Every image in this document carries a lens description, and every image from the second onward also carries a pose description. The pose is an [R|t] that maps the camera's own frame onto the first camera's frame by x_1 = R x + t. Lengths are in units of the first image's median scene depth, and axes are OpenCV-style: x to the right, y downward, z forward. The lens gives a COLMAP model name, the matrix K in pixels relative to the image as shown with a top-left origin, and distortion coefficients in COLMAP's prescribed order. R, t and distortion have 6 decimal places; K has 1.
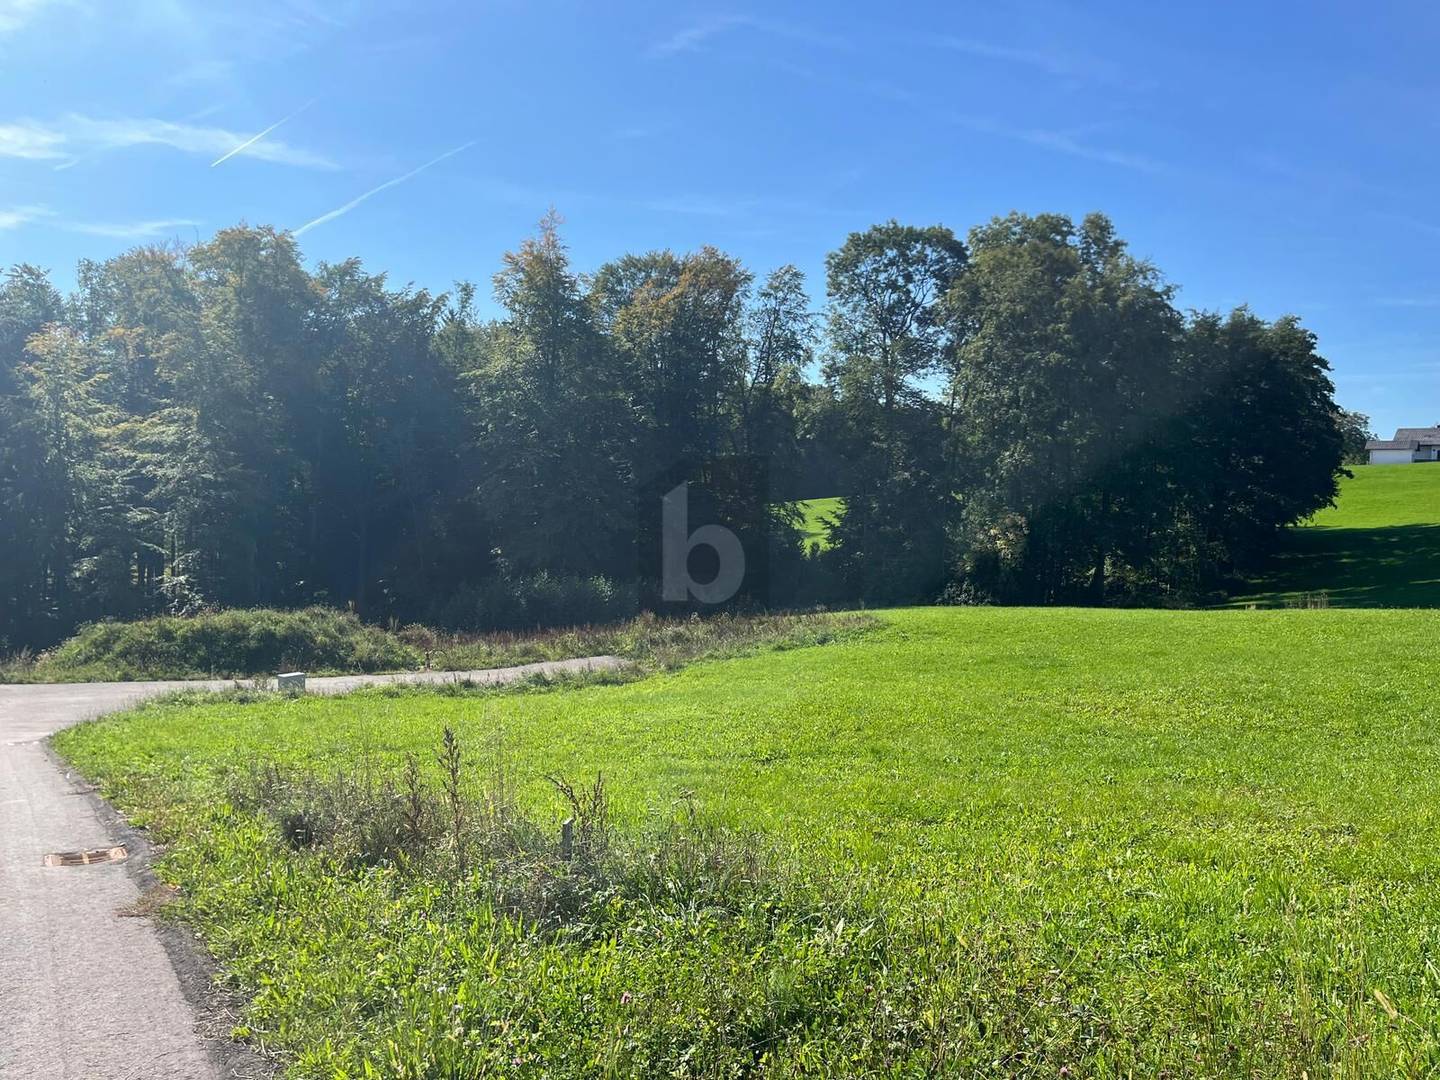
lens RADIAL K [[1080.4, 0, 708.1], [0, 1080.4, 540.5], [0, 0, 1]] dist [0.029284, -0.032979]
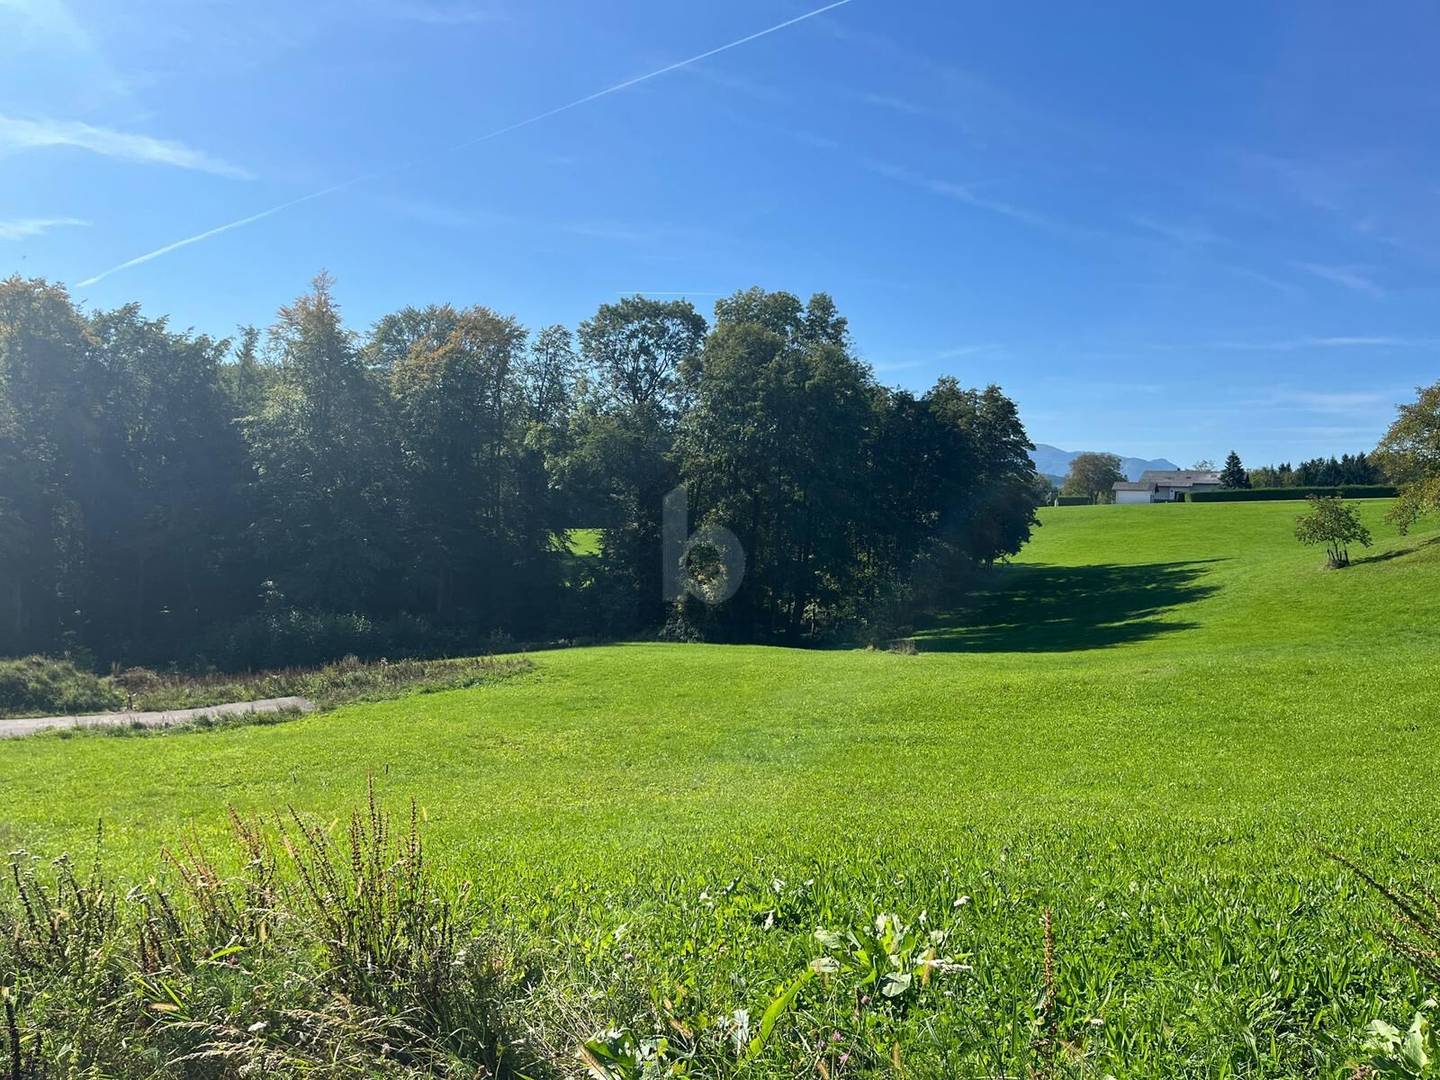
lens RADIAL K [[1080.4, 0, 708.1], [0, 1080.4, 540.5], [0, 0, 1]] dist [0.029284, -0.032979]
pose [[0.990690, 0.011687, 0.135636, 0.091161], [-0.009789, 0.999845, -0.014653, -0.024638], [-0.135787, 0.013188, 0.990650, -0.118856]]
